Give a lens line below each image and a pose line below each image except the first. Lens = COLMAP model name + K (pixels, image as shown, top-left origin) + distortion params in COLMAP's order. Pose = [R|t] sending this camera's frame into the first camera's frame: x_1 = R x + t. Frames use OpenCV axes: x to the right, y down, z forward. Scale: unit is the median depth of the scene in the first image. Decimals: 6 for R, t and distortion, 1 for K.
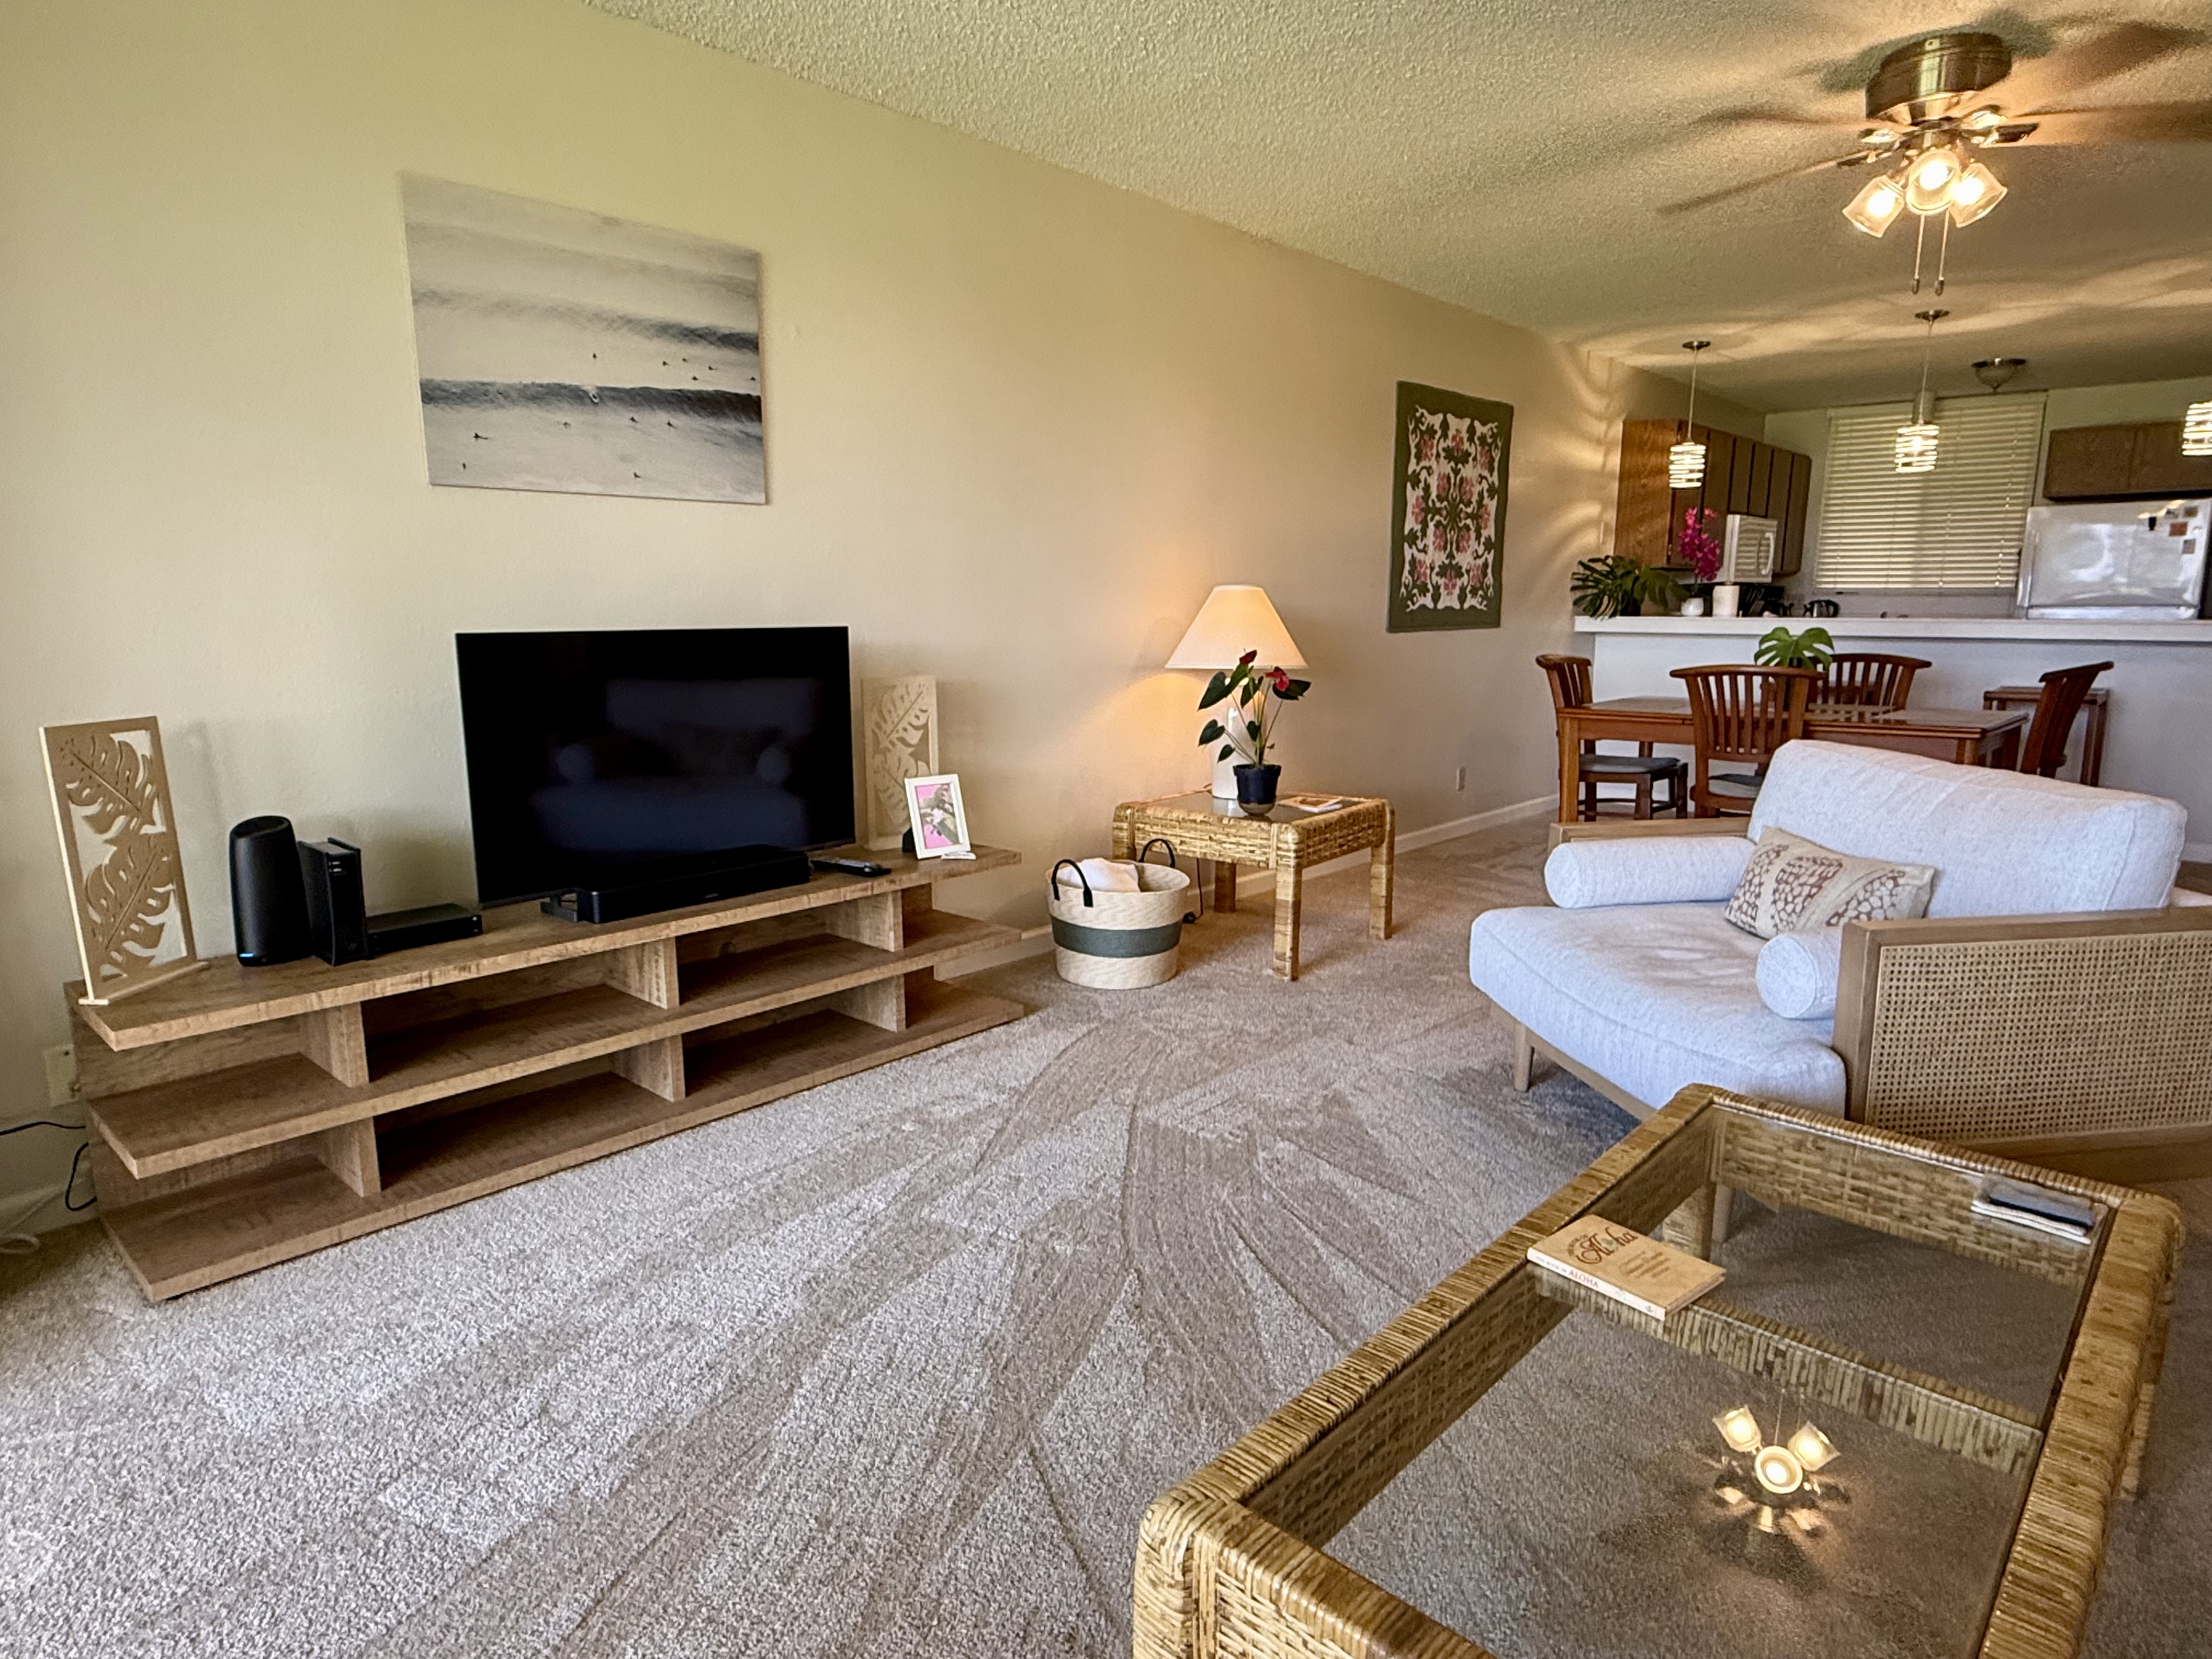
lens RADIAL K [[1266.3, 0, 1106.0], [0, 1266.3, 829.5], [0, 0, 1]] dist [0.002520, -0.000338]
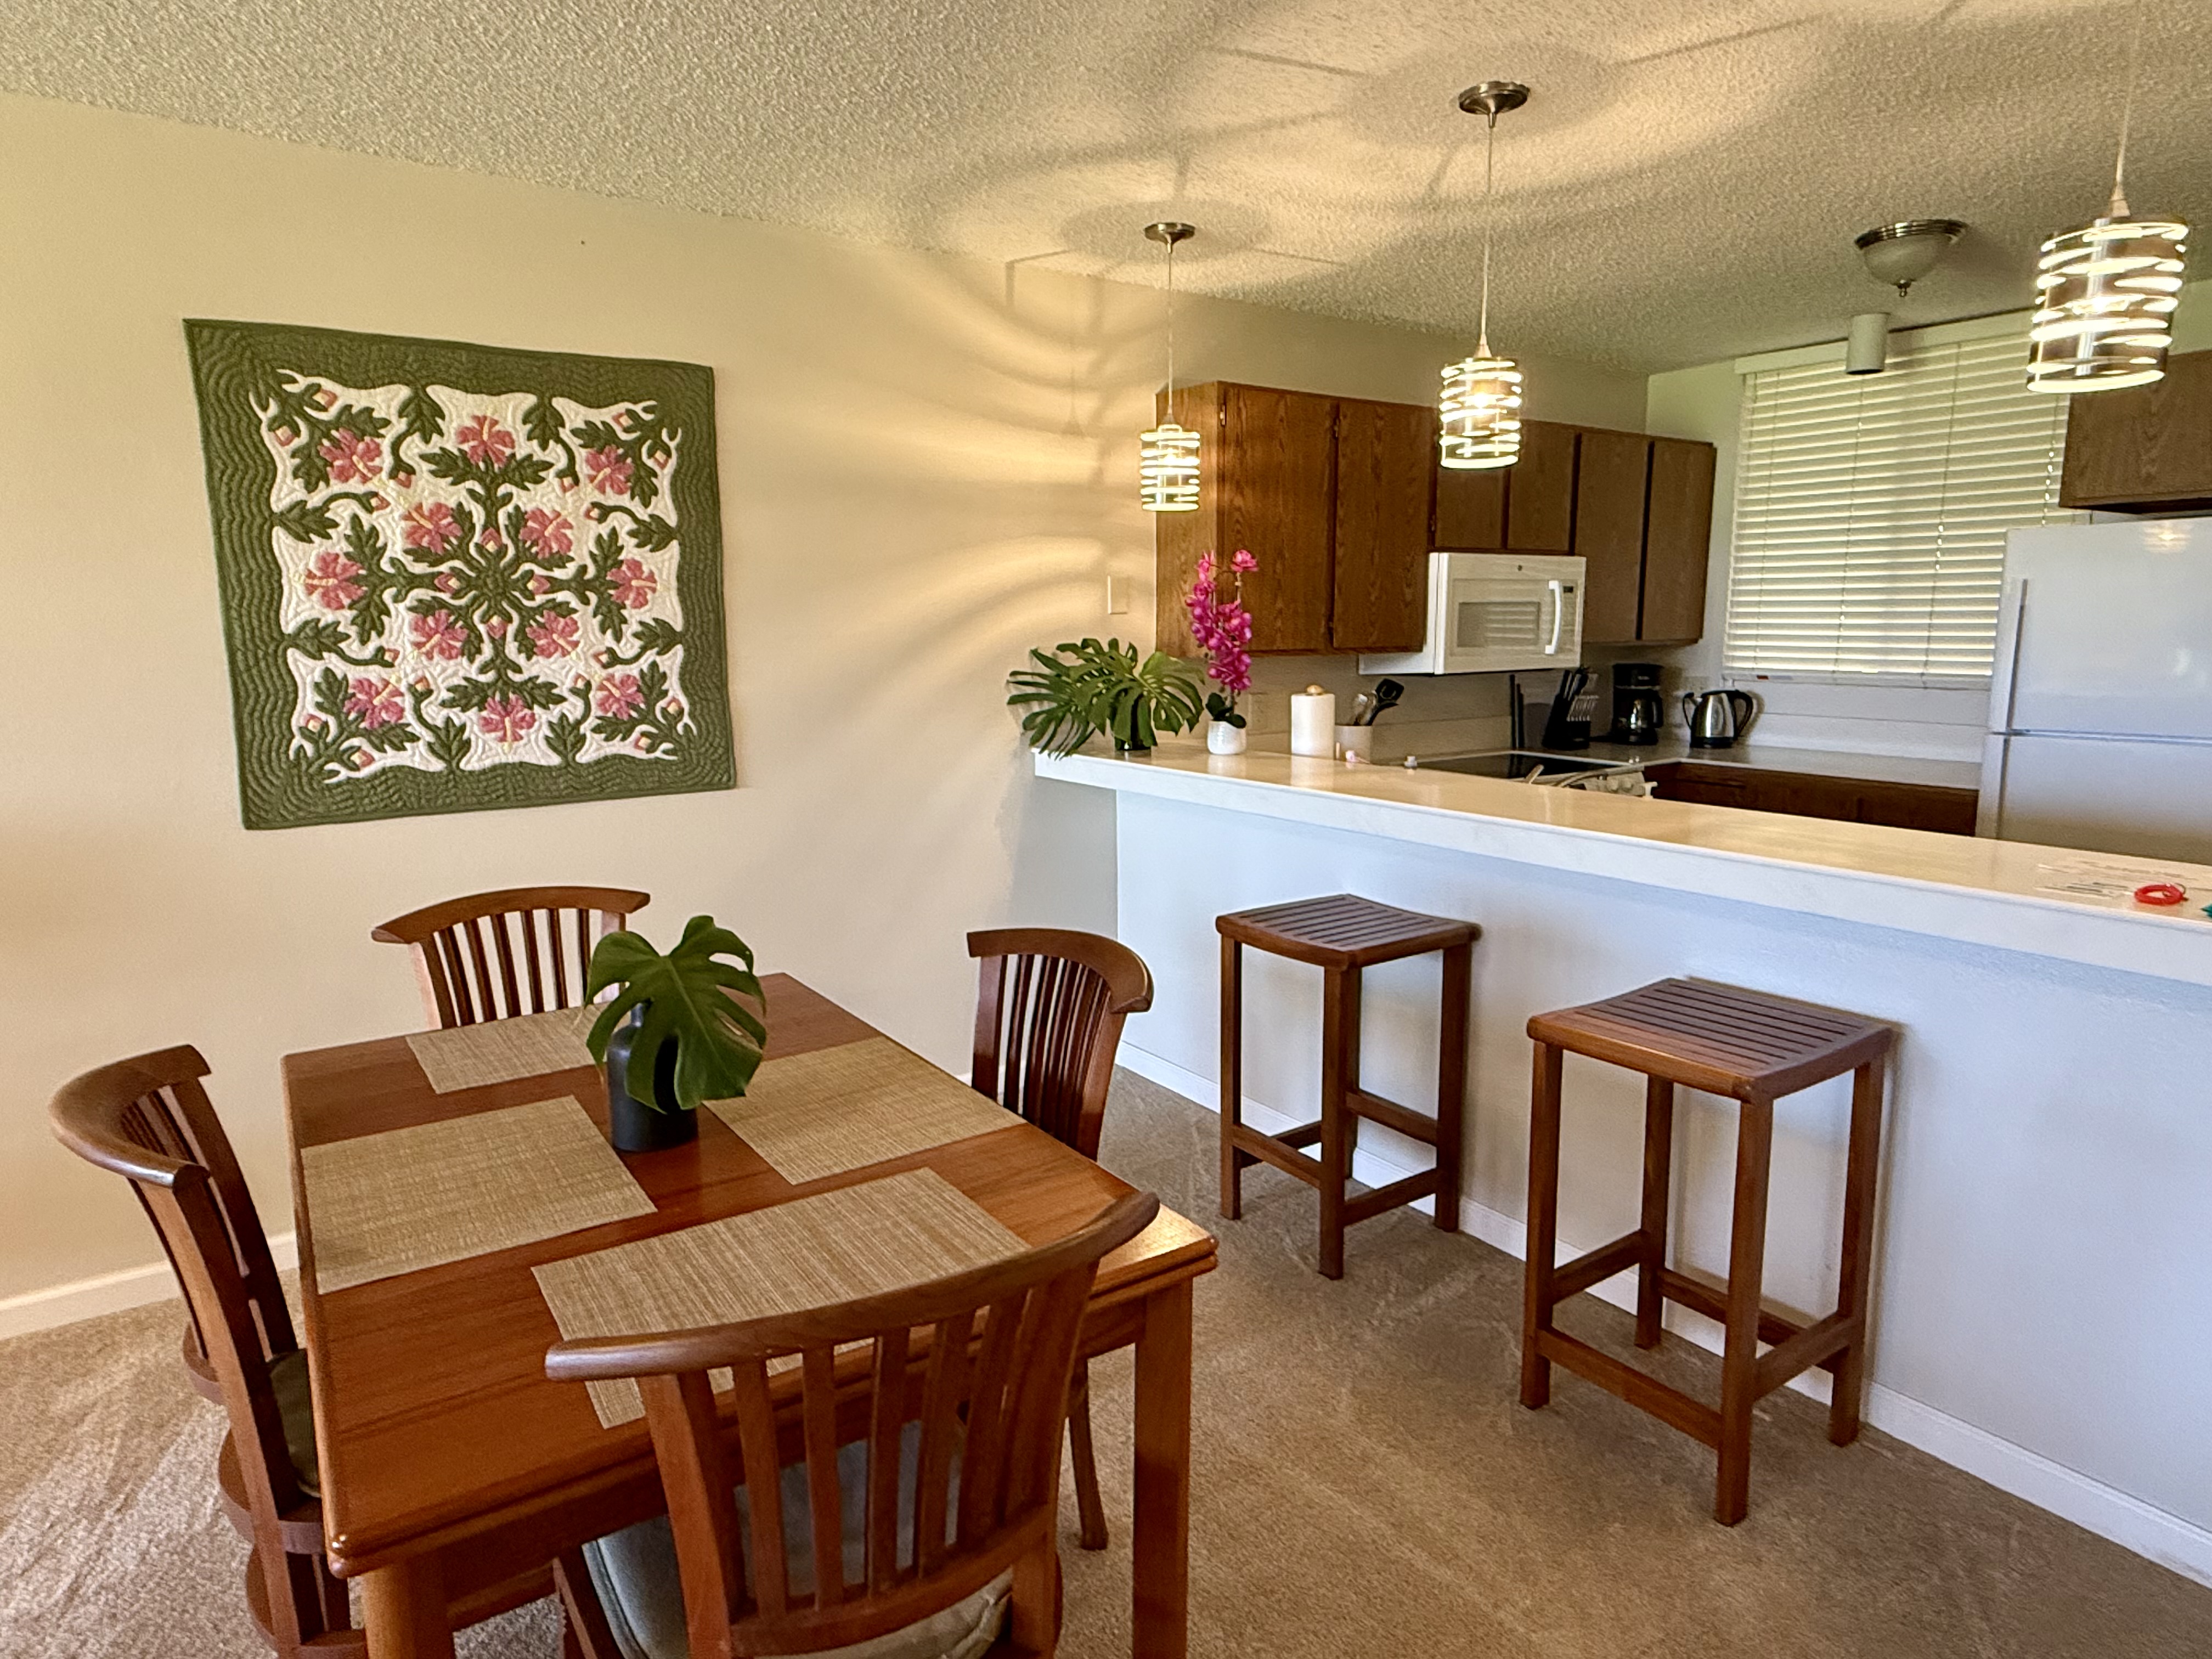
lens RADIAL K [[1266.3, 0, 1106.0], [0, 1266.3, 829.5], [0, 0, 1]] dist [0.002520, -0.000338]
pose [[0.975151, 0.026248, -0.219979, 0.628288], [-0.029671, 0.999484, -0.012270, -0.152734], [0.219544, 0.018492, 0.975427, 0.564540]]
